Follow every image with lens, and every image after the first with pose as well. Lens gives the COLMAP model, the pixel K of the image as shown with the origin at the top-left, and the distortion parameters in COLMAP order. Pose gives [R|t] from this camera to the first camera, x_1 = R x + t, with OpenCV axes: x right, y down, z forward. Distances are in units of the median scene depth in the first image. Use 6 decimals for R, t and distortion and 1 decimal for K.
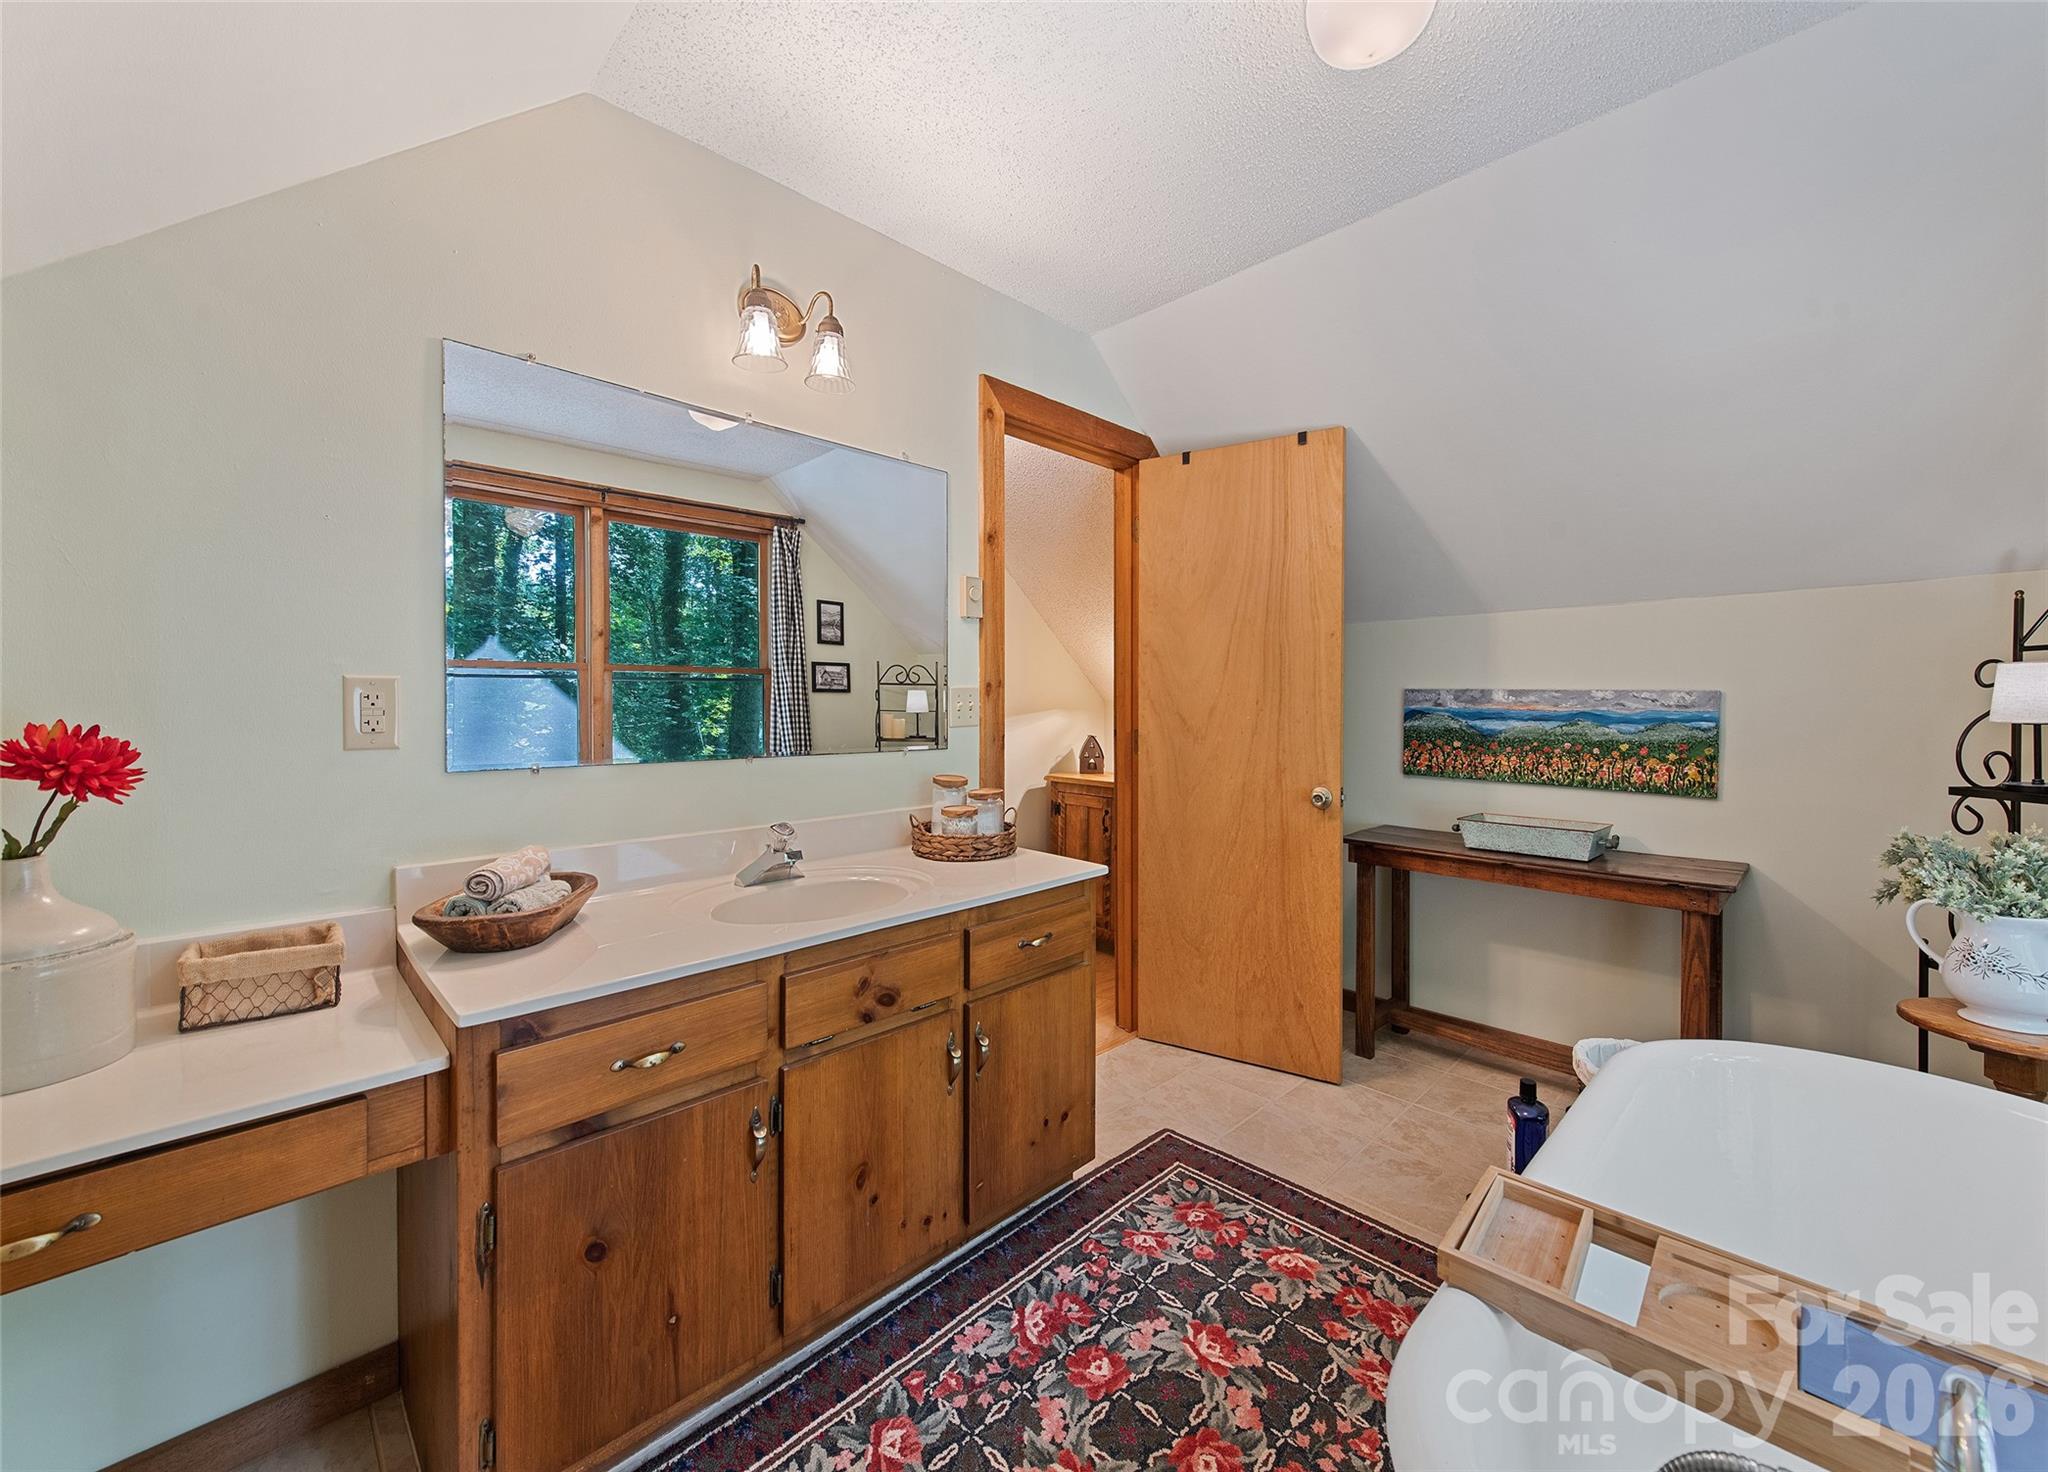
lens RADIAL K [[808.2, 0, 1021.3], [0, 808.2, 738.6], [0, 0, 1]] dist [0.016557, -0.005261]
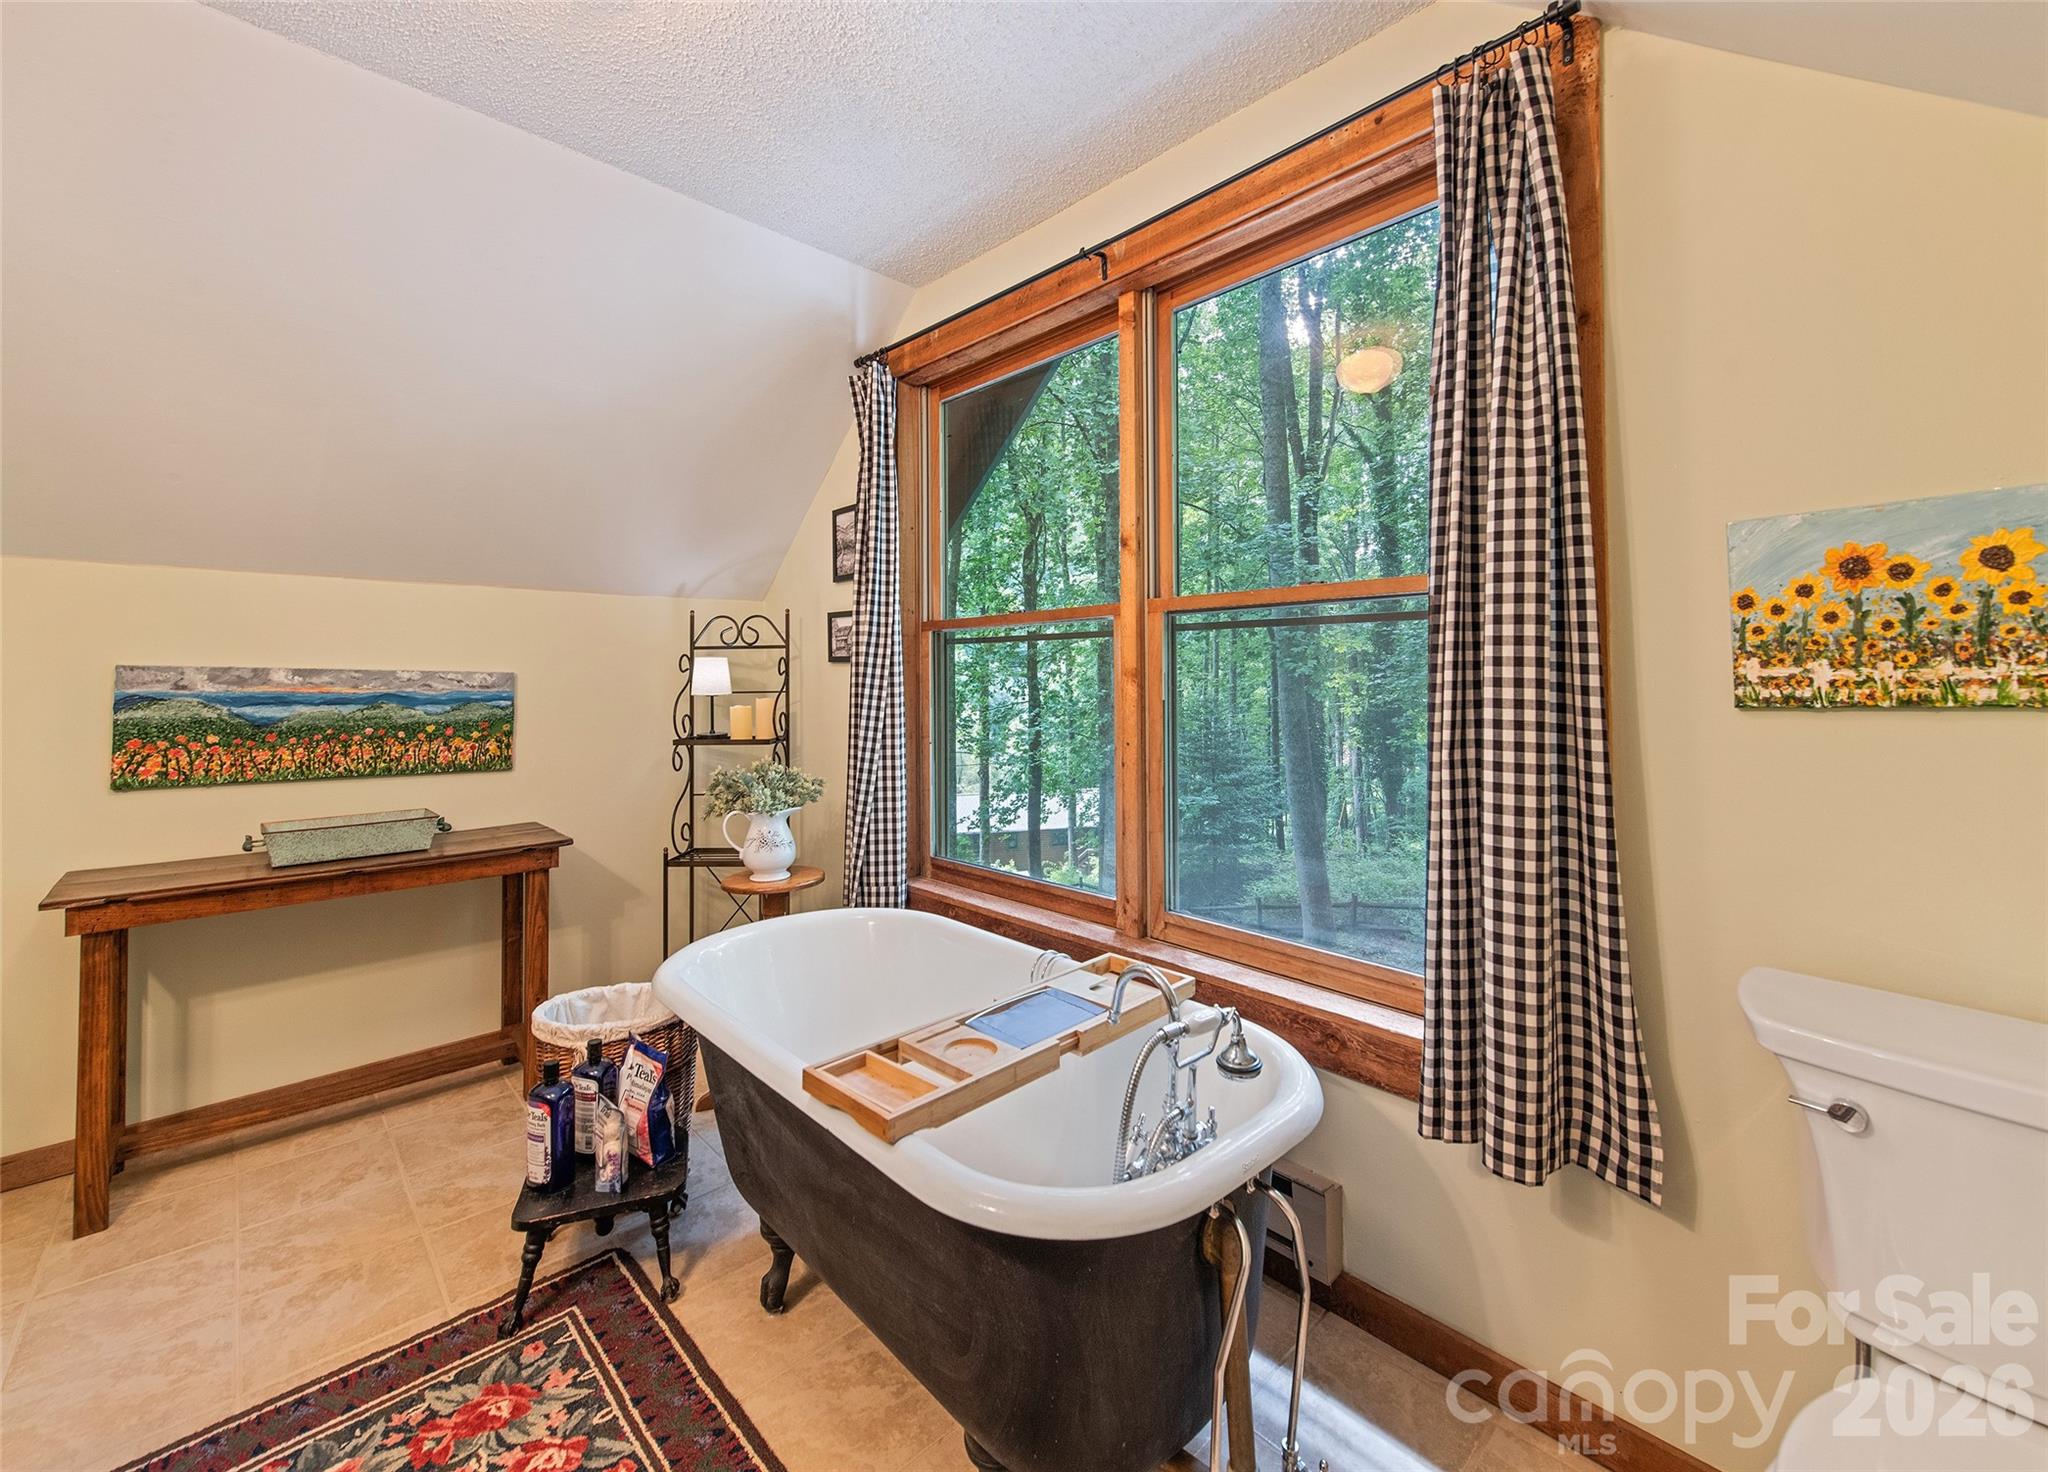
lens RADIAL K [[840.7, 0, 1025.2], [0, 840.7, 682.2], [0, 0, 1]] dist [0.009865, -0.000026]
pose [[0.026899, -0.000582, 0.999638, -0.266630], [0.051357, 0.998680, -0.000801, -0.007893], [-0.998318, 0.051360, 0.026893, 0.250380]]
